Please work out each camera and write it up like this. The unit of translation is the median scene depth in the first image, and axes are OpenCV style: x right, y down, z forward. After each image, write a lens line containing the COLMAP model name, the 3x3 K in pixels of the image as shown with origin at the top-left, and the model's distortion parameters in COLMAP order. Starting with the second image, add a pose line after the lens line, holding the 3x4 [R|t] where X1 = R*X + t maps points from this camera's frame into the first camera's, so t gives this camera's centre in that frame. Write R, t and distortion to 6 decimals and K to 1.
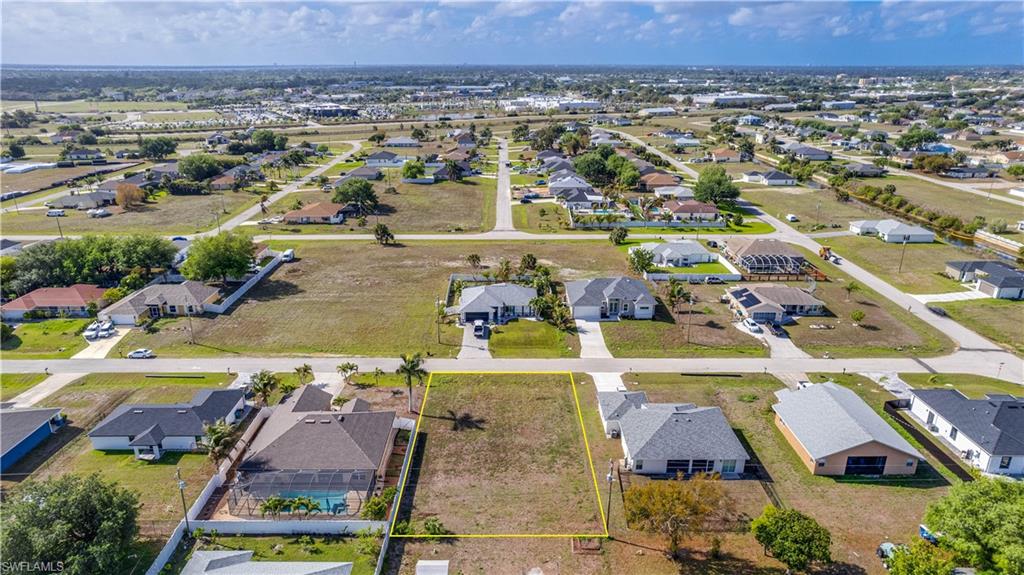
lens RADIAL K [[670.0, 0, 512.0], [0, 670.0, 287.5], [0, 0, 1]] dist [-0.039942, 0.061692]
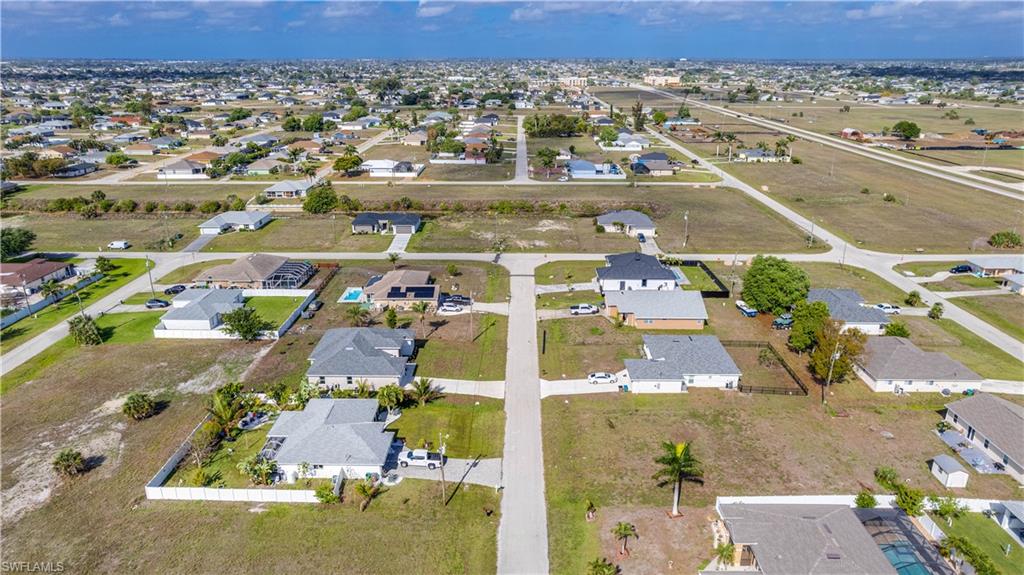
lens RADIAL K [[651.2, 0, 509.9], [0, 651.2, 290.2], [0, 0, 1]] dist [-0.047733, 0.059560]
pose [[0.025771, -0.343404, 0.938834, -0.546821], [0.321668, 0.892047, 0.317461, -0.243919], [-0.946502, 0.293812, 0.133451, 0.716050]]
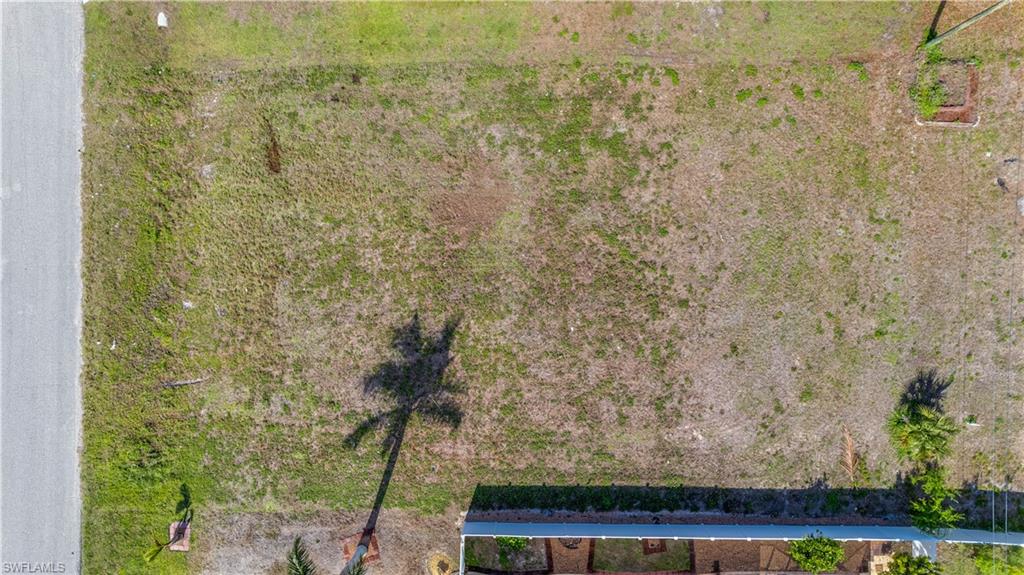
lens RADIAL K [[651.2, 0, 509.9], [0, 651.2, 290.2], [0, 0, 1]] dist [-0.047733, 0.059560]
pose [[0.012773, -0.999918, 0.000560, -0.014492], [0.335770, 0.004817, 0.941932, -0.068588], [-0.941858, -0.011844, 0.335804, 0.586096]]
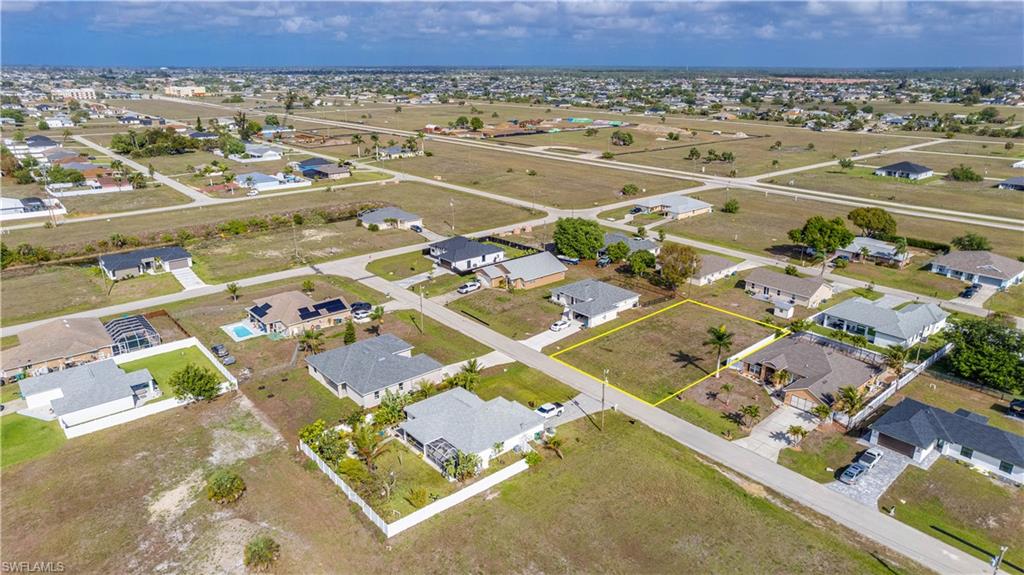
lens RADIAL K [[651.2, 0, 509.9], [0, 651.2, 290.2], [0, 0, 1]] dist [-0.047733, 0.059560]
pose [[-0.642294, -0.256739, 0.722180, -0.482369], [0.243357, 0.825163, 0.509787, -0.409656], [-0.726799, 0.503181, -0.467518, 1.203188]]
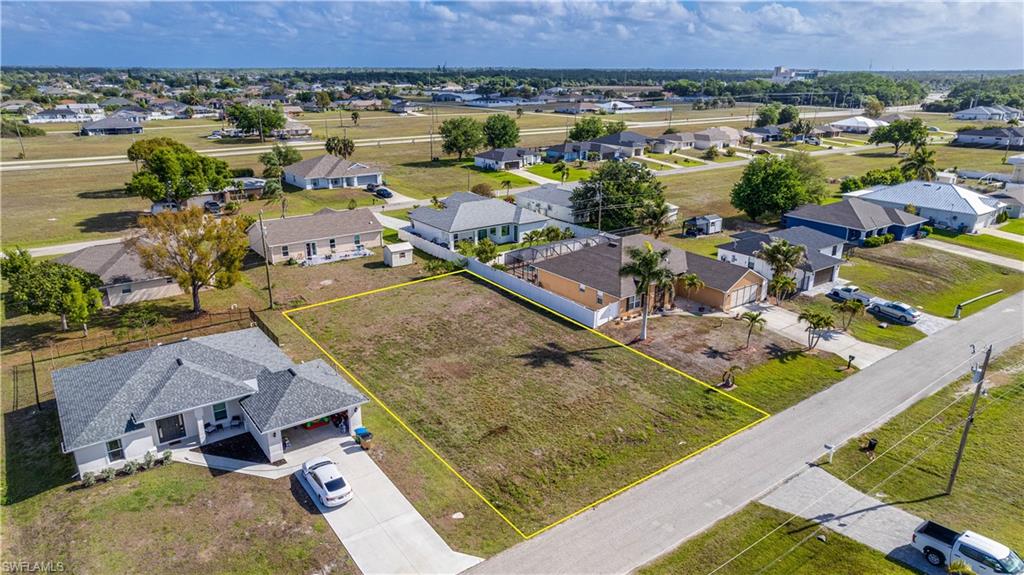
lens RADIAL K [[662.7, 0, 514.4], [0, 662.7, 292.3], [0, 0, 1]] dist [-0.049683, 0.073144]
pose [[-0.808589, 0.184364, -0.558743, 0.199825], [-0.196343, 0.810655, 0.551623, -0.117449], [0.554647, 0.555742, -0.619288, 0.919119]]
